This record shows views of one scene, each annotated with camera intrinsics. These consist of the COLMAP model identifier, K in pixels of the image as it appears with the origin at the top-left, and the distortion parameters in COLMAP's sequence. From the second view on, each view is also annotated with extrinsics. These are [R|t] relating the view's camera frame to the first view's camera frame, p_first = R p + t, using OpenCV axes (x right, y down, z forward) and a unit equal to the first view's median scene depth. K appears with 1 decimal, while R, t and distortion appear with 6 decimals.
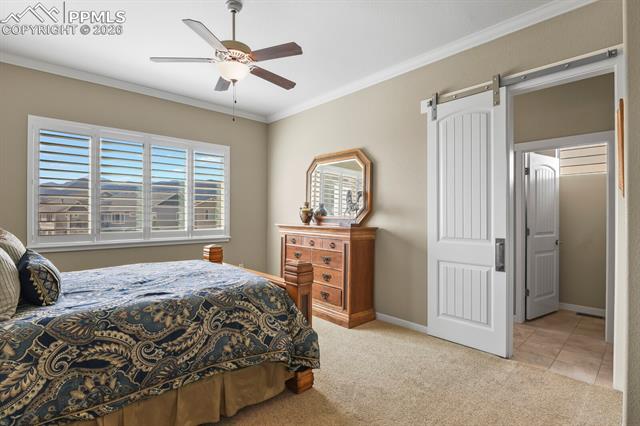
lens RADIAL K [[310.9, 0, 323.6], [0, 310.9, 213.3], [0, 0, 1]] dist [-0.013705, -0.005732]
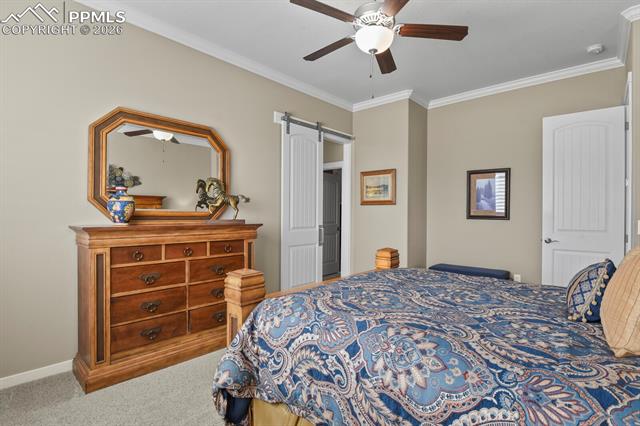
lens RADIAL K [[310.9, 0, 323.6], [0, 310.9, 213.3], [0, 0, 1]] dist [-0.013705, -0.005732]
pose [[-0.091324, 0.000005, 0.995821, -0.890189], [-0.006836, 0.999976, -0.000632, 0.016970], [-0.995798, -0.006865, -0.091322, 0.970320]]
